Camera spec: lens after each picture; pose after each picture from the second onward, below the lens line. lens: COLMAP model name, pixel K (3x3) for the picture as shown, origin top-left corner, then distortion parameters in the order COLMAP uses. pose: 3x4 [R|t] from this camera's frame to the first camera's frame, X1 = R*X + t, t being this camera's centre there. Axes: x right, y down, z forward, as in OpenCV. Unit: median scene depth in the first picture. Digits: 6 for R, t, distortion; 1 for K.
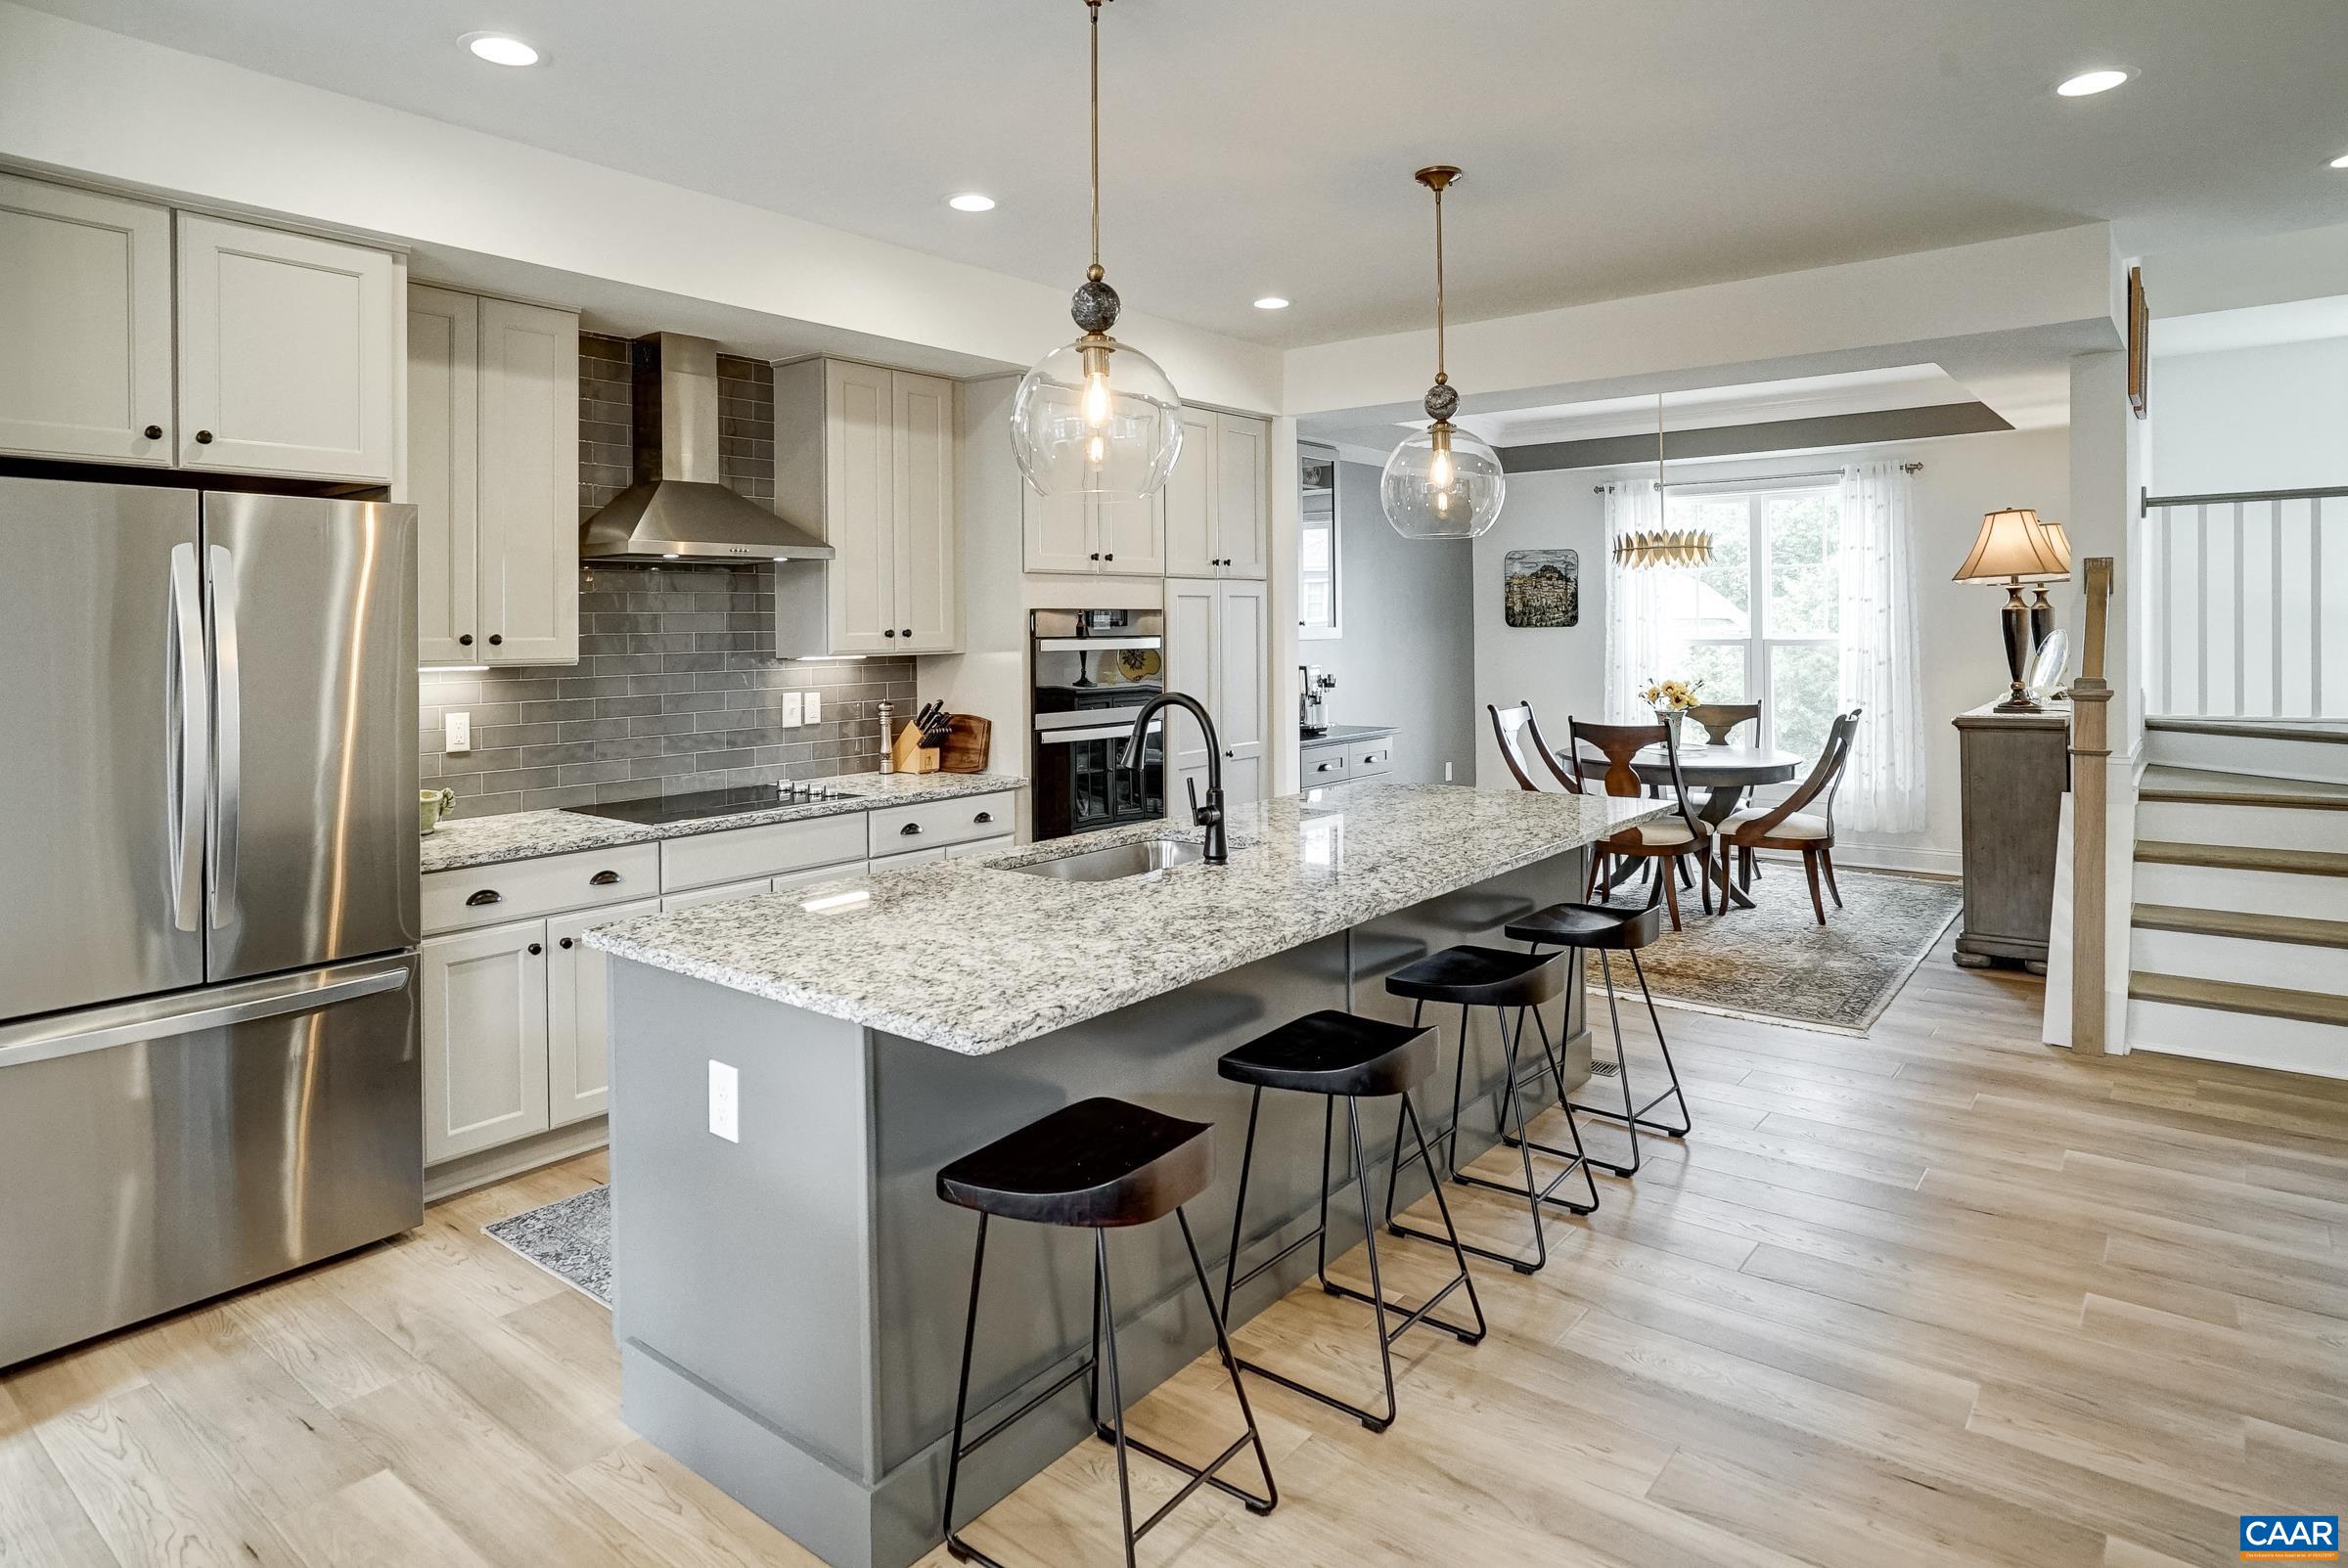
lens RADIAL K [[1310.1, 0, 1207.7], [0, 1310.1, 668.8], [0, 0, 1]] dist [-0.007487, 0.000911]
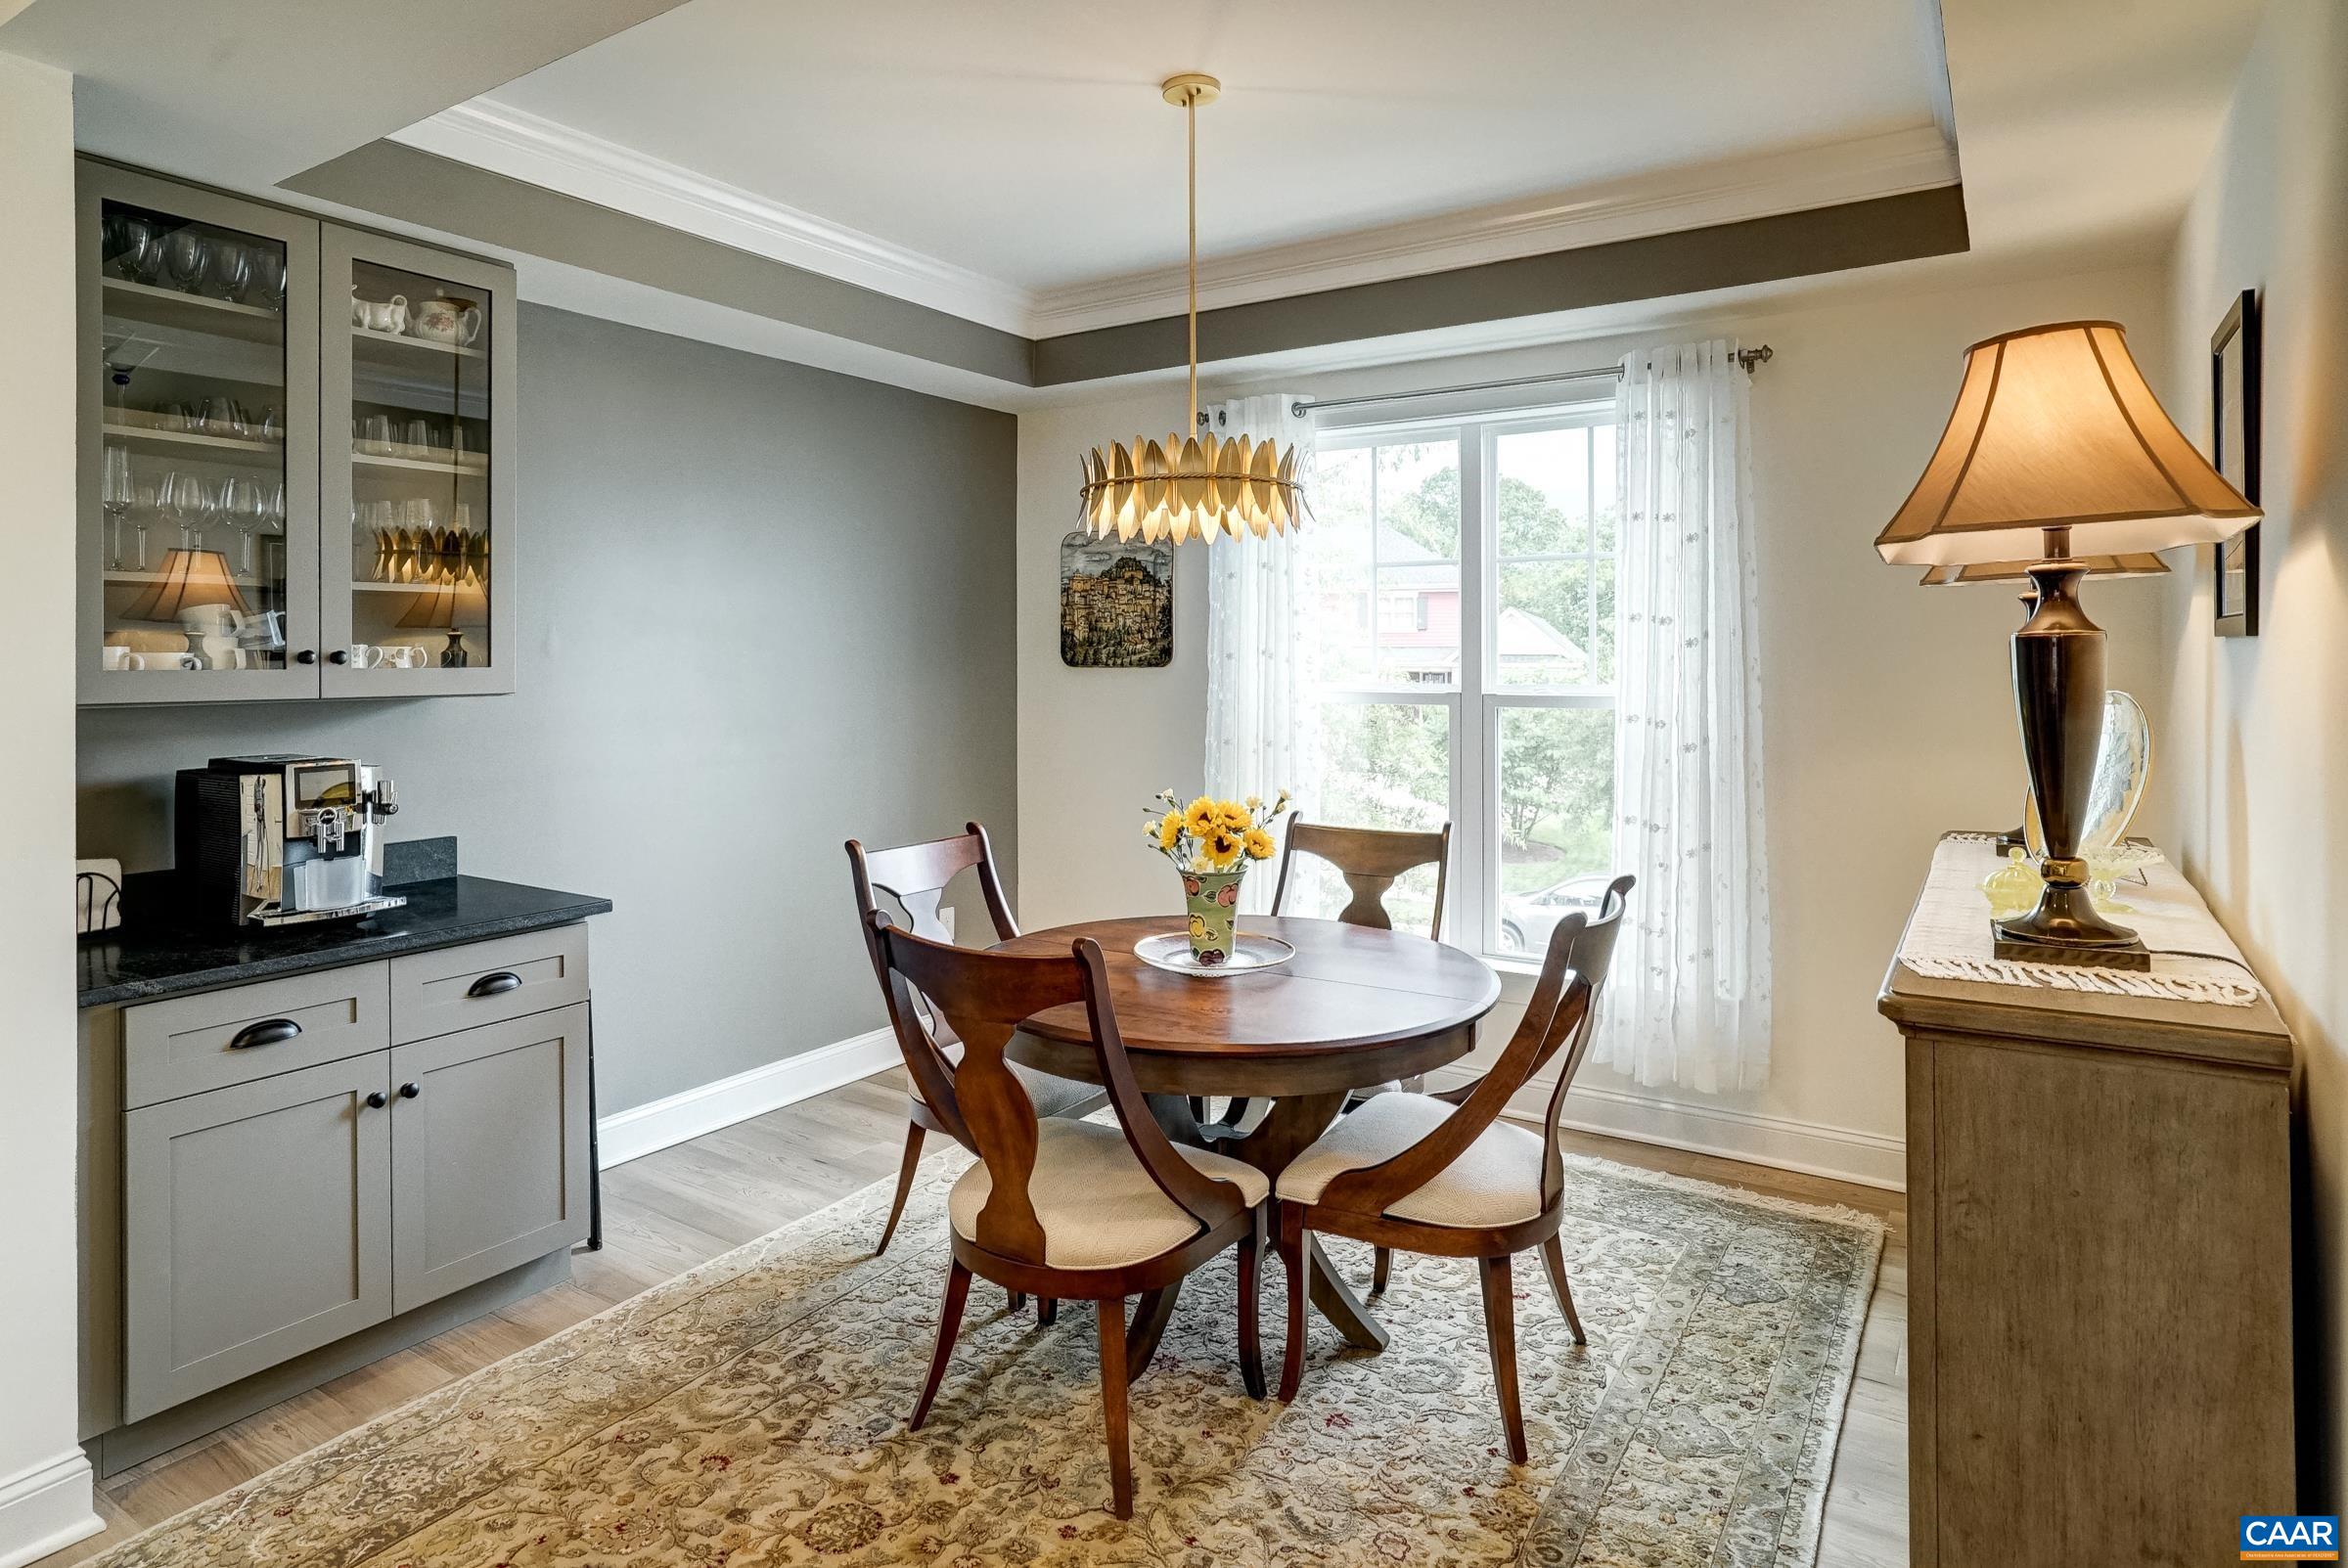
lens RADIAL K [[1310.1, 0, 1213.9], [0, 1310.1, 704.3], [0, 0, 1]] dist [-0.007487, 0.000911]
pose [[0.993829, 0.007891, 0.110638, 0.280987], [-0.007961, 0.999968, 0.000193, -0.019920], [-0.110633, -0.001073, 0.993861, 0.526594]]
